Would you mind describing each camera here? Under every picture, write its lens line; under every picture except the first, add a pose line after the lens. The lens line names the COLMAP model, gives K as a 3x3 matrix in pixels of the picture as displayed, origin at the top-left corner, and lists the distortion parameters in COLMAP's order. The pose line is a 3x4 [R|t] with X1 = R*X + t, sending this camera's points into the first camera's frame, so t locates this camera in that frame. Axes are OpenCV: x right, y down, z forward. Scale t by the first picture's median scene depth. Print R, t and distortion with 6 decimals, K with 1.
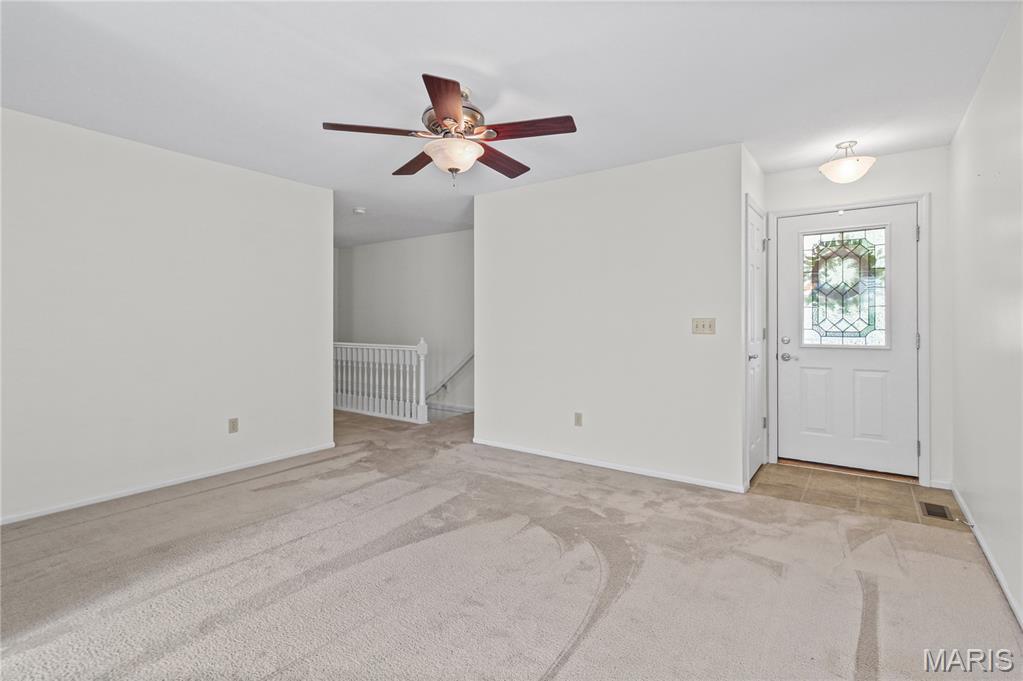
lens RADIAL K [[499.0, 0, 512.7], [0, 499.0, 327.8], [0, 0, 1]] dist [0.000607, -0.000658]
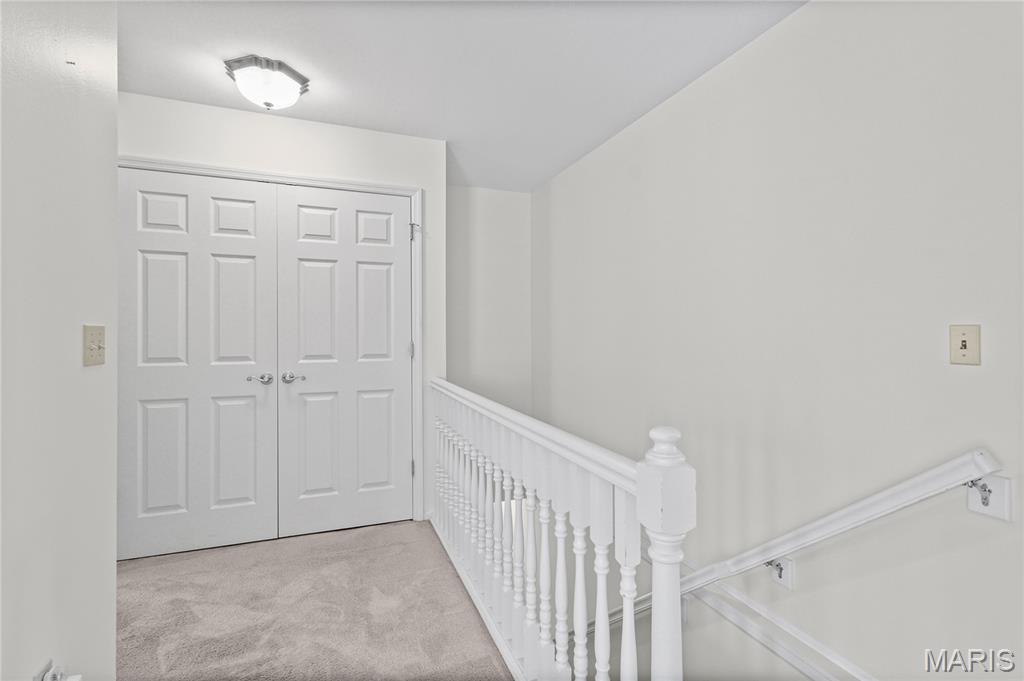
lens RADIAL K [[499.5, 0, 513.2], [0, 499.5, 327.8], [0, 0, 1]] dist [0.000607, -0.000658]
pose [[0.842520, -0.003617, -0.538654, -0.129734], [-0.000403, 0.999973, -0.007345, -0.015942], [0.538666, 0.006405, 0.842495, 0.812054]]
